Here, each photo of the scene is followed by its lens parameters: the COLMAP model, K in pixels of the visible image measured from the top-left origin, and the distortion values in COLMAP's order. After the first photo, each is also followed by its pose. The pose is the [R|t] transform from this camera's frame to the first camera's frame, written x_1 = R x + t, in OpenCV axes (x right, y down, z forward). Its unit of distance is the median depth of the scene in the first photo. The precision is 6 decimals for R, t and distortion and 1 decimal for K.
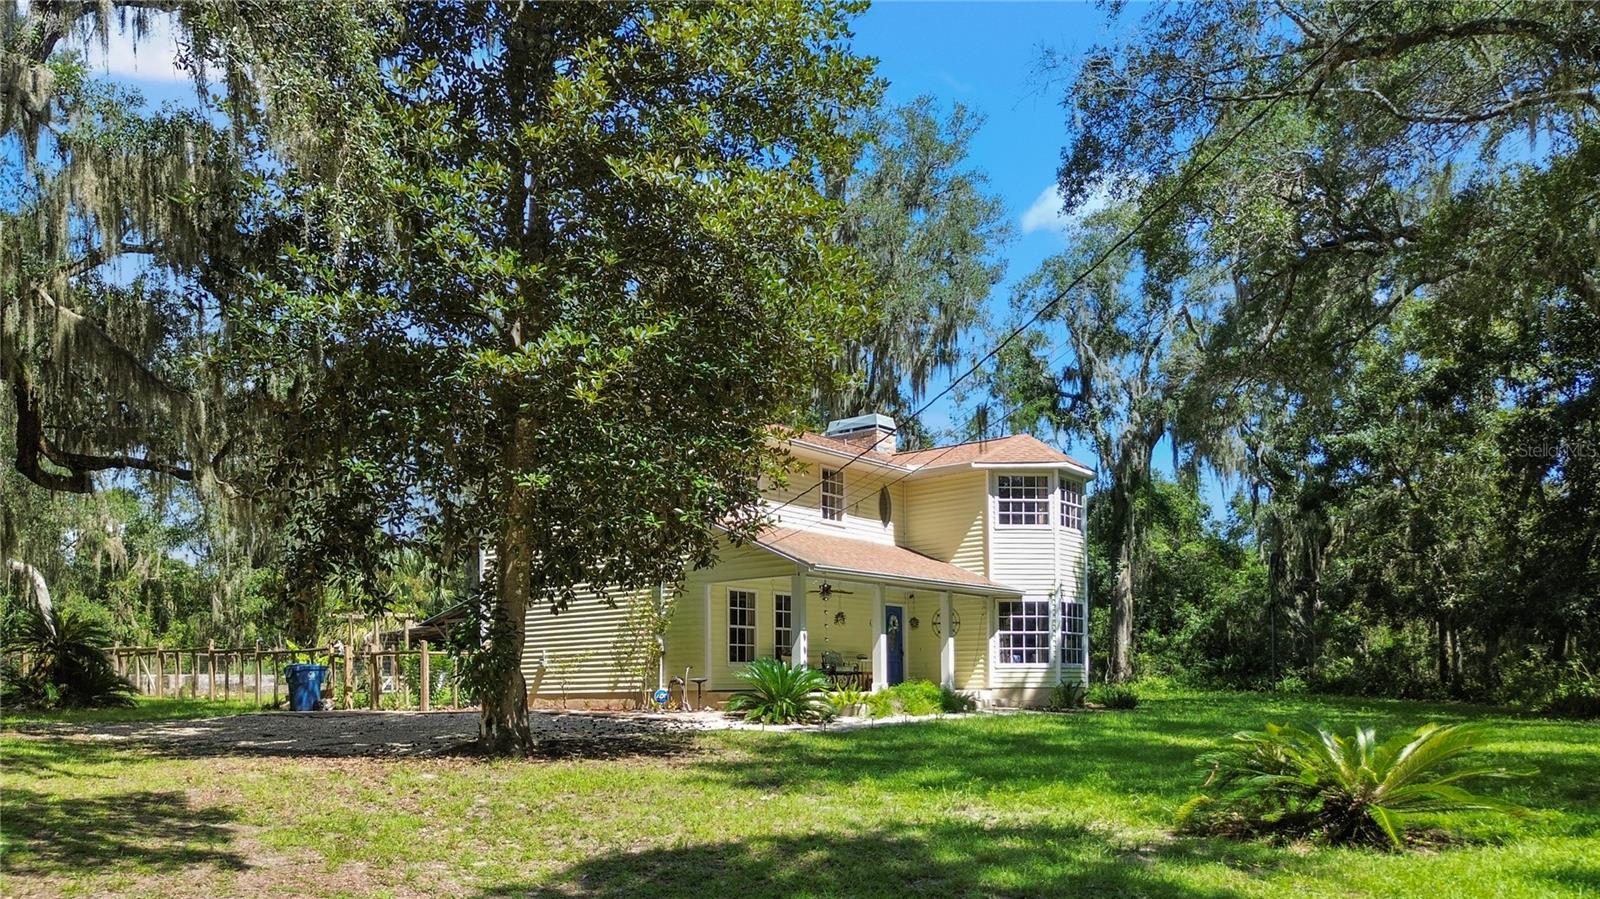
lens RADIAL K [[1204.2, 0, 797.3], [0, 1204.2, 614.6], [0, 0, 1]] dist [0.028190, -0.024655]
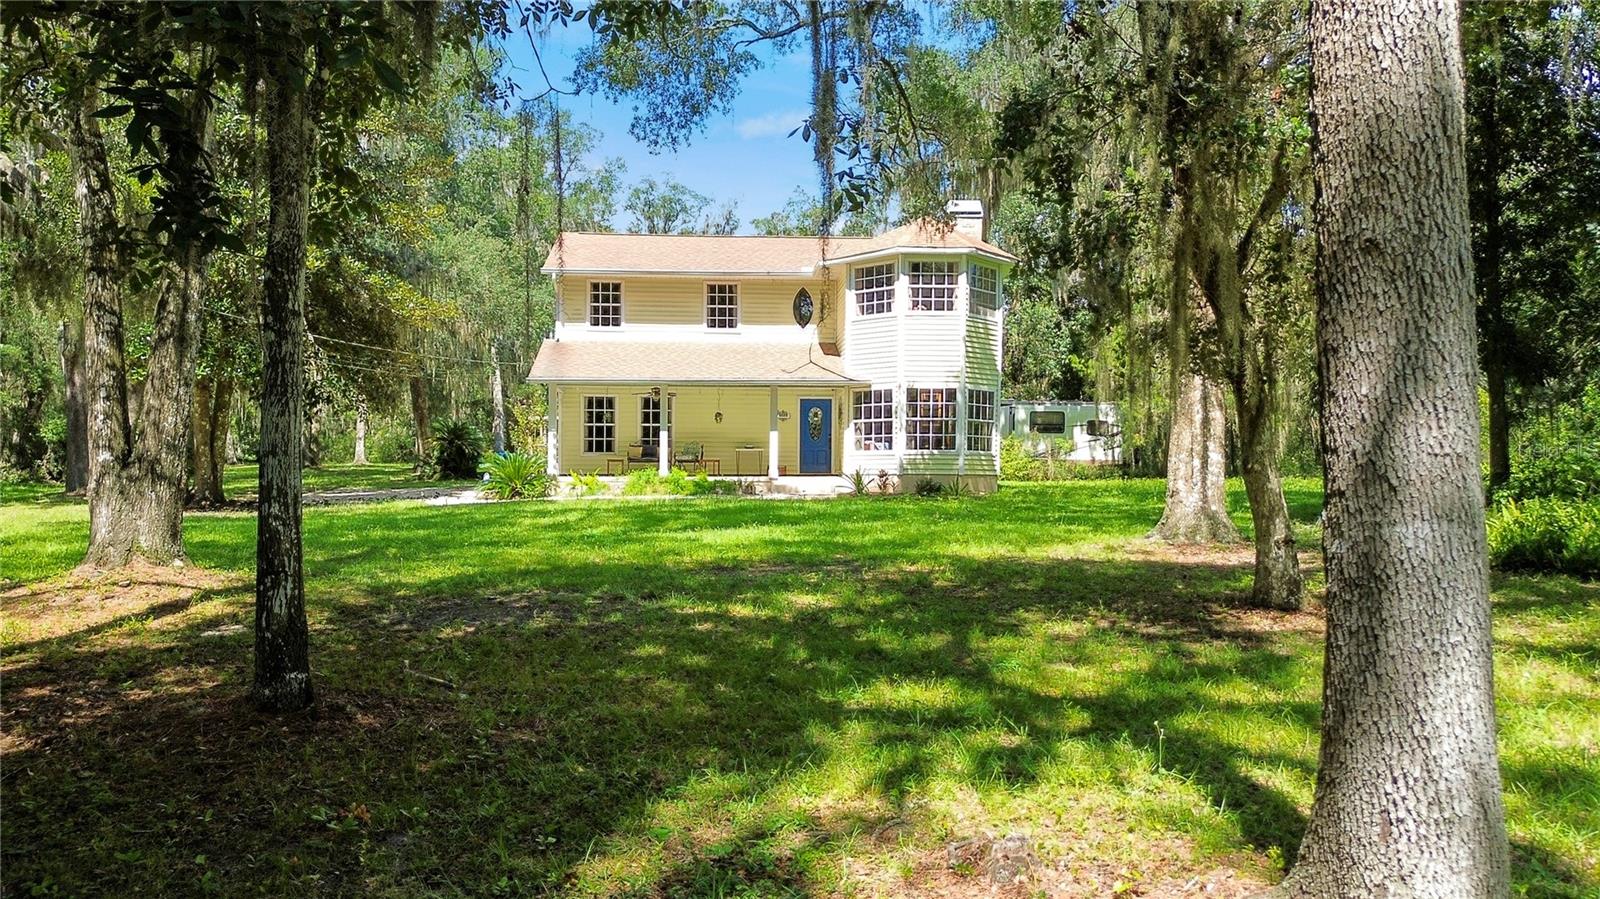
lens RADIAL K [[1204.6, 0, 772.9], [0, 1204.6, 574.9], [0, 0, 1]] dist [0.009035, 0.000684]
pose [[0.645954, 0.071130, -0.760055, 0.928847], [0.038462, 0.991352, 0.125464, 0.012832], [0.762407, -0.110277, 0.637633, 0.258736]]
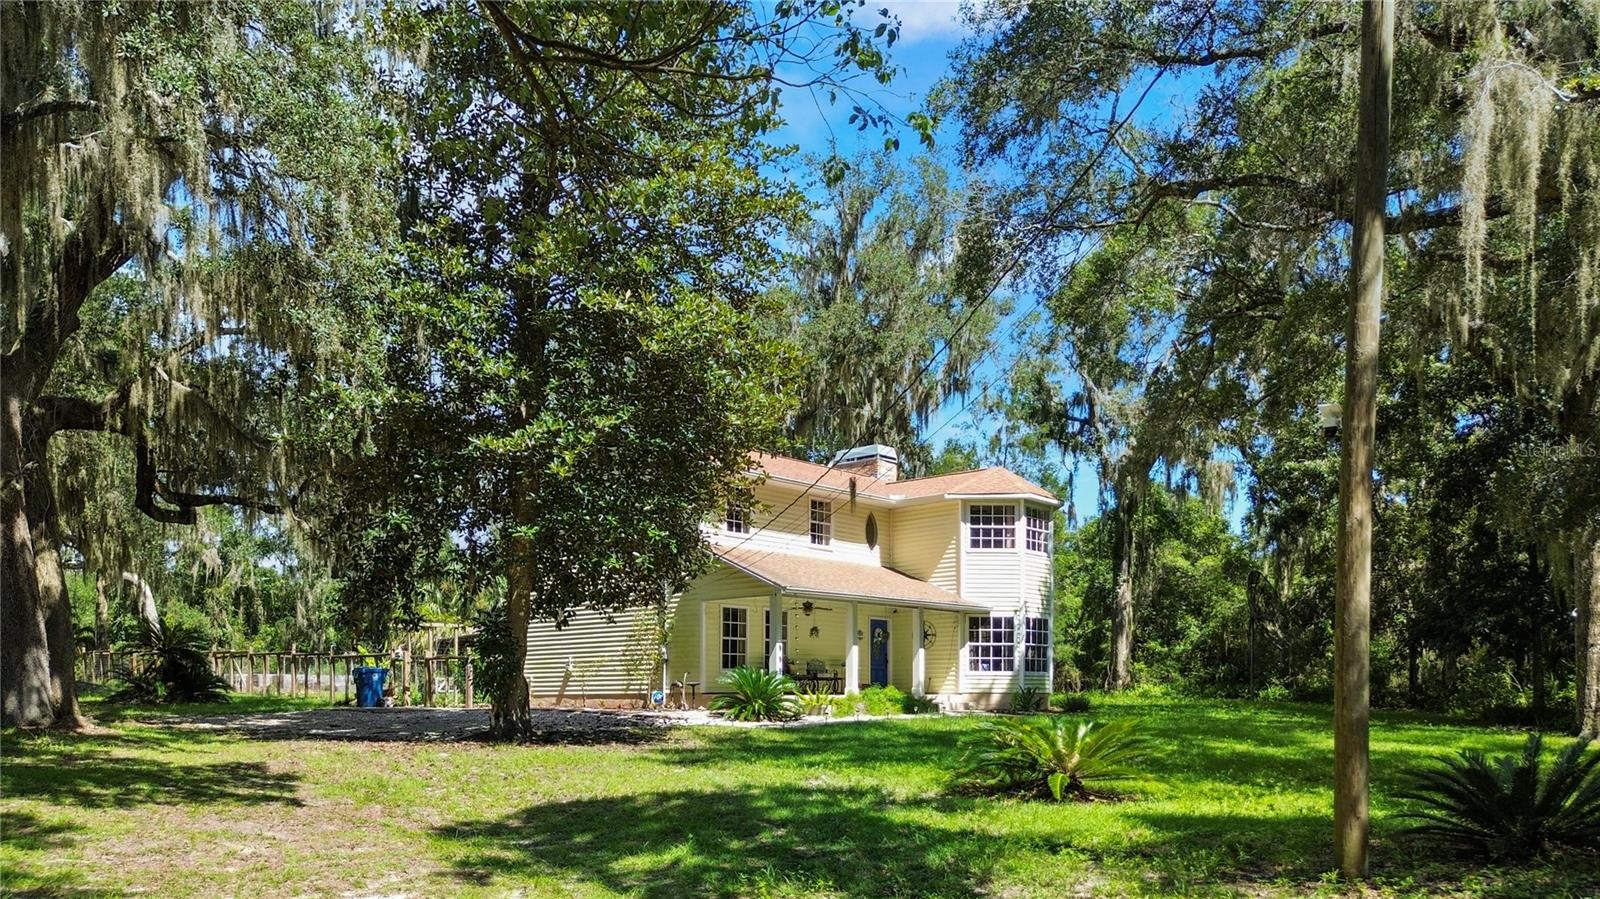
lens RADIAL K [[1204.2, 0, 796.8], [0, 1204.2, 626.7], [0, 0, 1]] dist [0.028190, -0.024655]
pose [[0.998127, 0.006120, -0.060866, 0.074357], [-0.005686, 0.999957, 0.007303, -0.008675], [0.060908, -0.006943, 0.998119, -0.138797]]
